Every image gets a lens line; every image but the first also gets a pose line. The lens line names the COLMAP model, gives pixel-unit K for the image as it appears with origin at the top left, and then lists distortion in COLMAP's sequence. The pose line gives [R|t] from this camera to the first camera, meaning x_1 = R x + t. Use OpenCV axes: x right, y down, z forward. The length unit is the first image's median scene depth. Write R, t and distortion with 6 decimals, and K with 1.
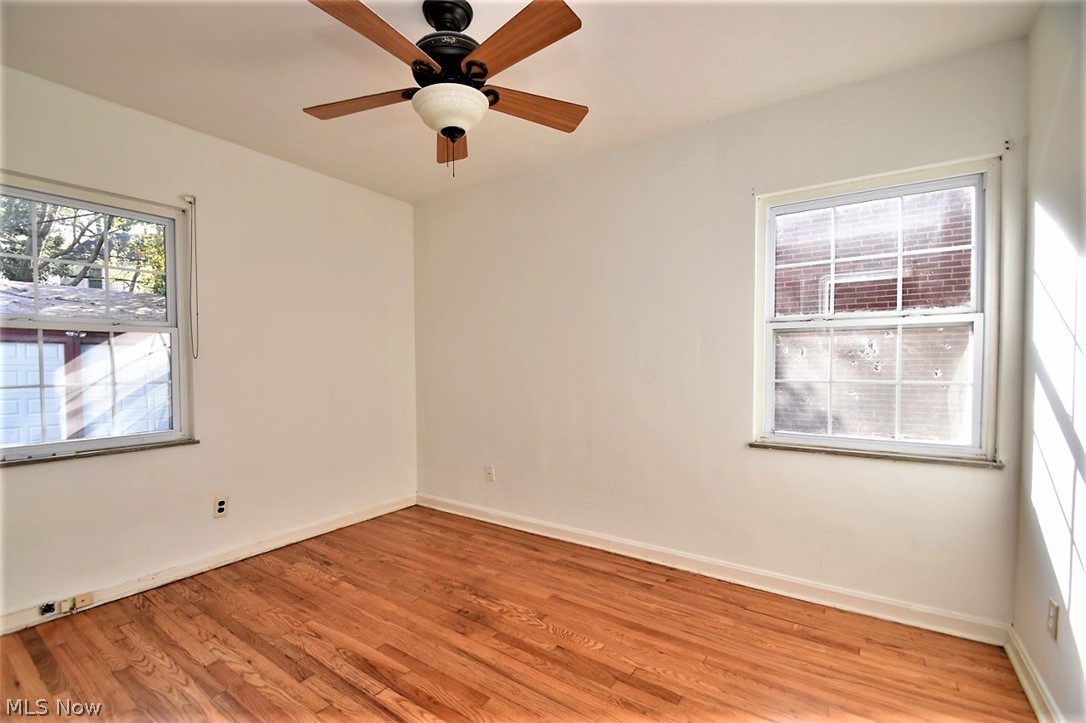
lens RADIAL K [[464.1, 0, 537.8], [0, 464.1, 361.5], [0, 0, 1]] dist [-0.024351, -0.001000]
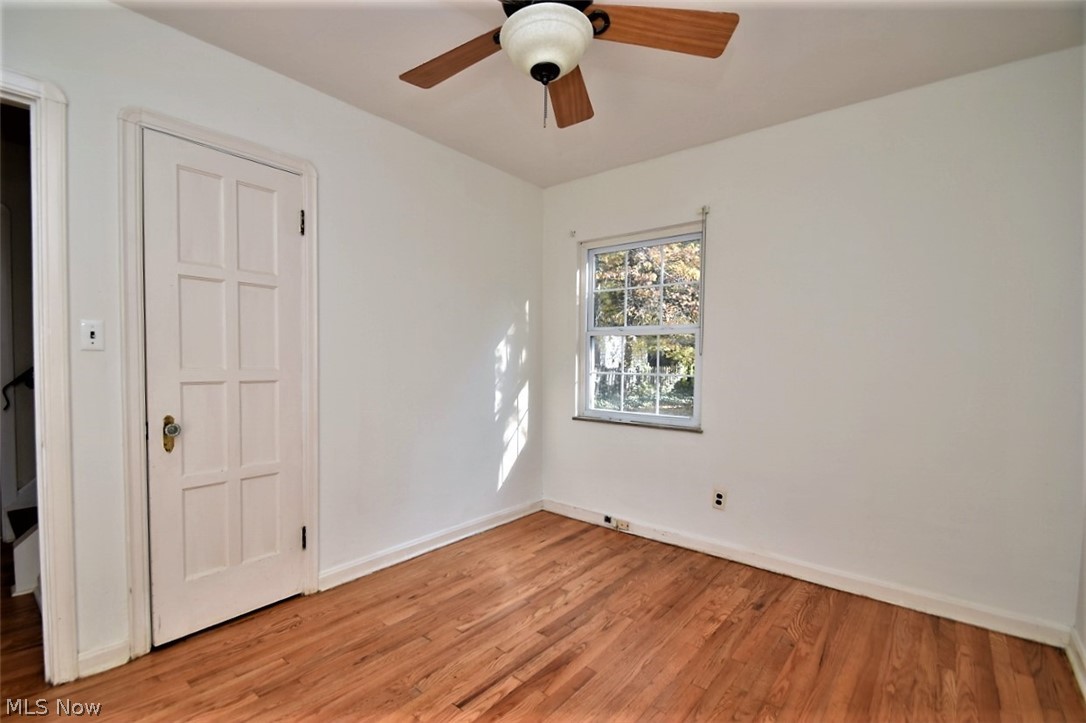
lens RADIAL K [[493.7, 0, 537.7], [0, 493.7, 364.0], [0, 0, 1]] dist [-0.021725, -0.001796]
pose [[-0.103249, 0.016744, -0.994515, 0.500341], [-0.017015, 0.999682, 0.018597, -0.001992], [0.994510, 0.018842, -0.102931, 0.786498]]
